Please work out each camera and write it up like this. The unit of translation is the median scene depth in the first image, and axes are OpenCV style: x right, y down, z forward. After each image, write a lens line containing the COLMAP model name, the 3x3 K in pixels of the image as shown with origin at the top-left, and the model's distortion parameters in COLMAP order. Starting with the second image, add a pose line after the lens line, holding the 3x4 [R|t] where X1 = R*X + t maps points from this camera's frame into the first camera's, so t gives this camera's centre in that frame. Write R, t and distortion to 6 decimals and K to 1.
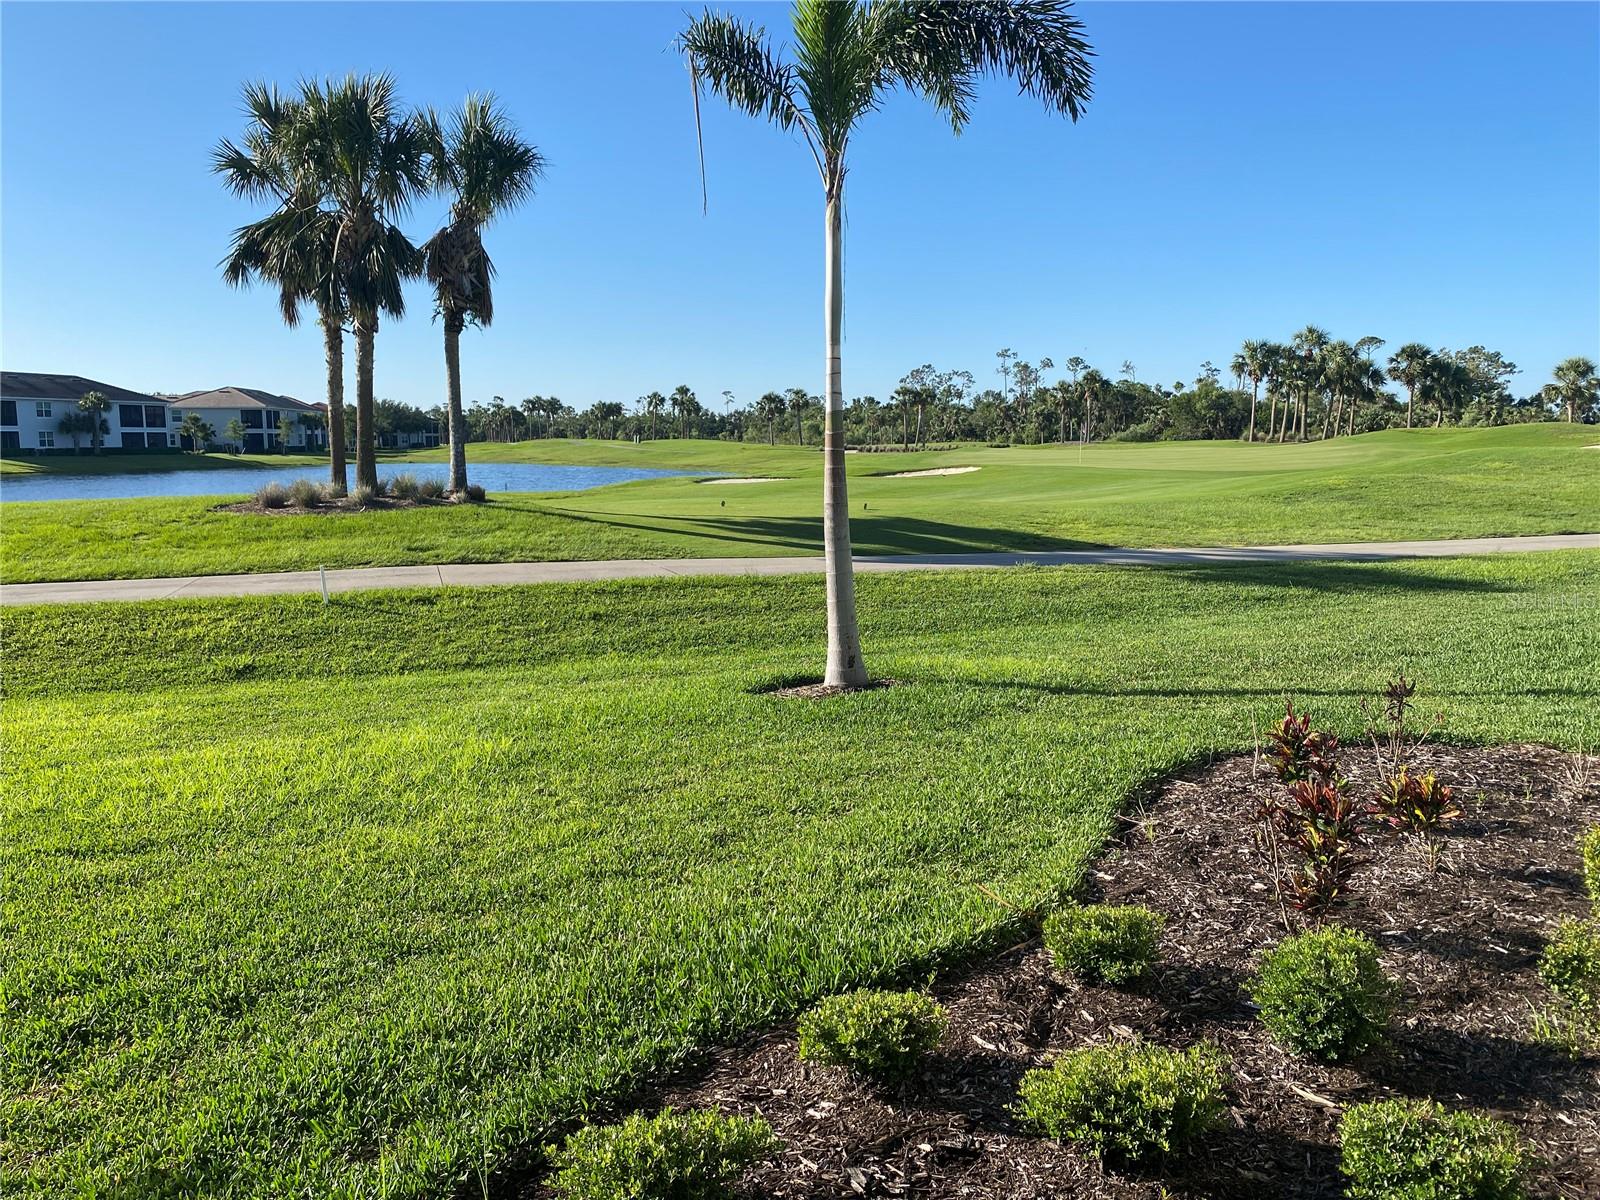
lens RADIAL K [[1225.7, 0, 792.3], [0, 1225.7, 612.9], [0, 0, 1]] dist [0.037497, -0.047003]
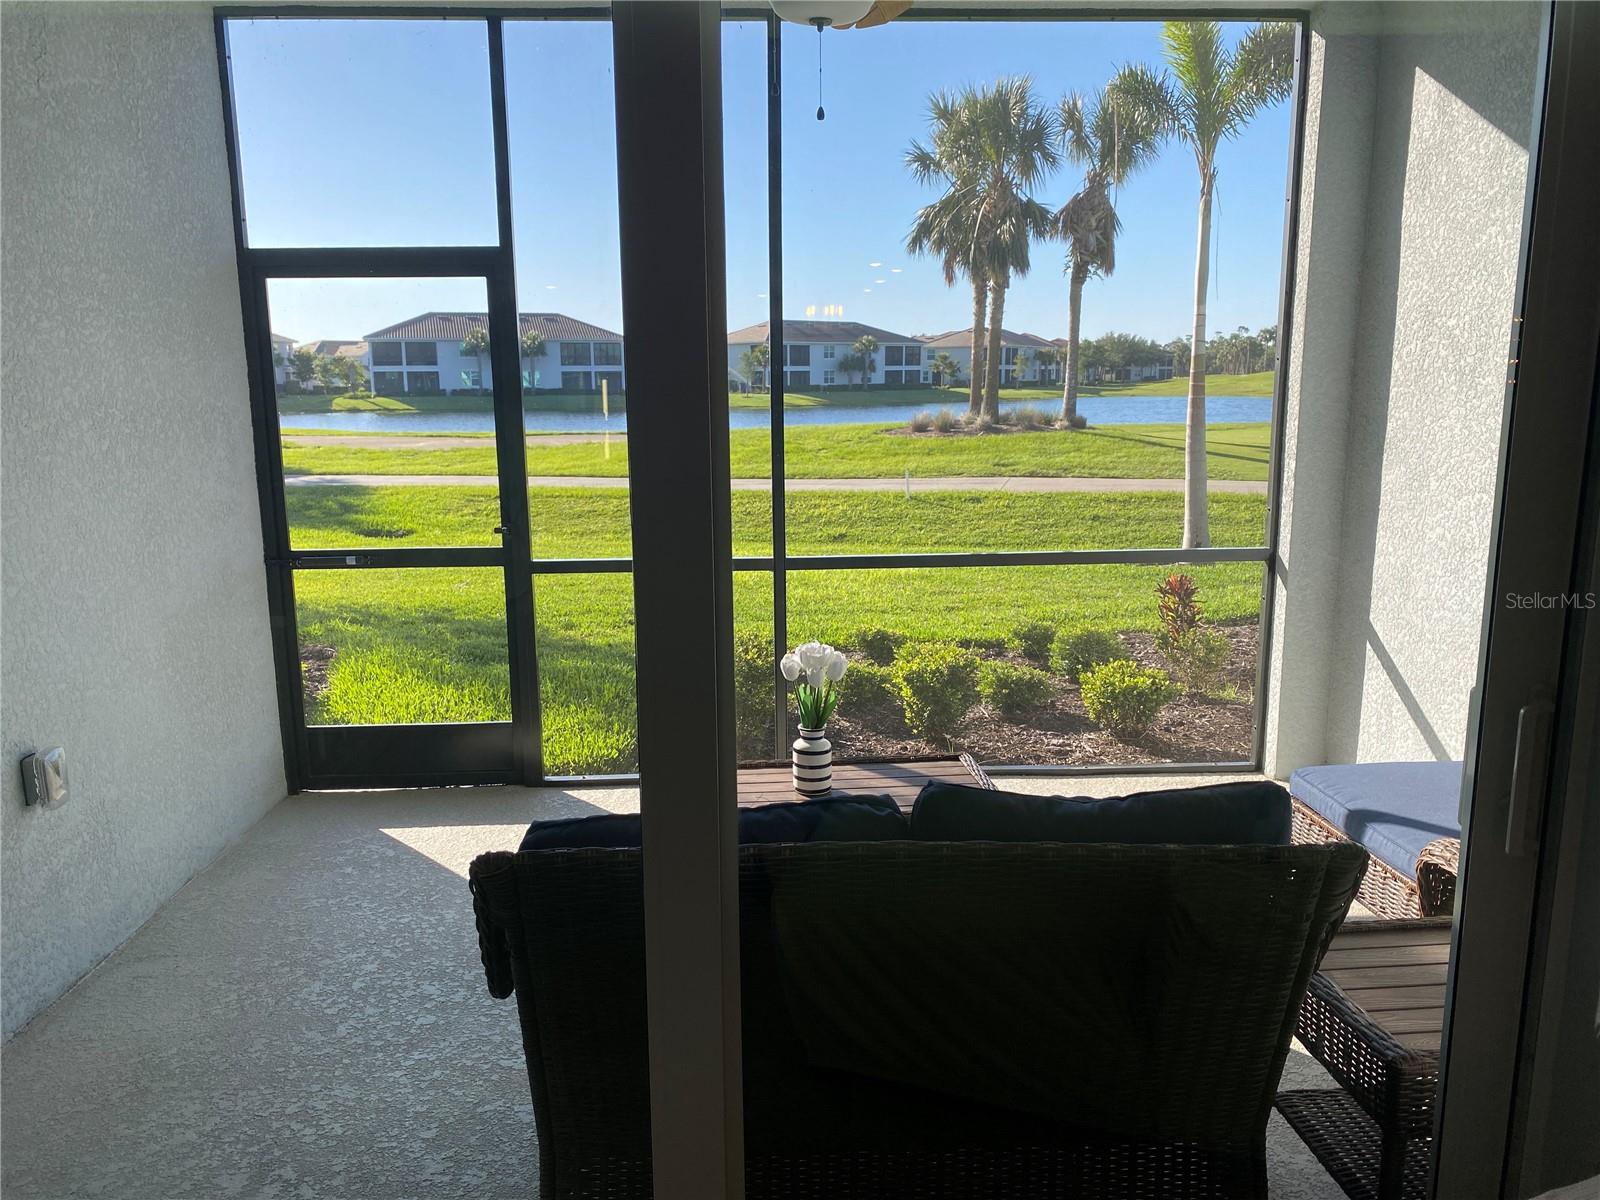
lens RADIAL K [[1225.7, 0, 790.3], [0, 1225.7, 605.4], [0, 0, 1]] dist [0.037497, -0.047003]
pose [[0.837695, 0.091688, -0.538387, 0.157943], [-0.066198, 0.995585, 0.066551, 0.017421], [0.542112, -0.020110, 0.840066, -0.140248]]
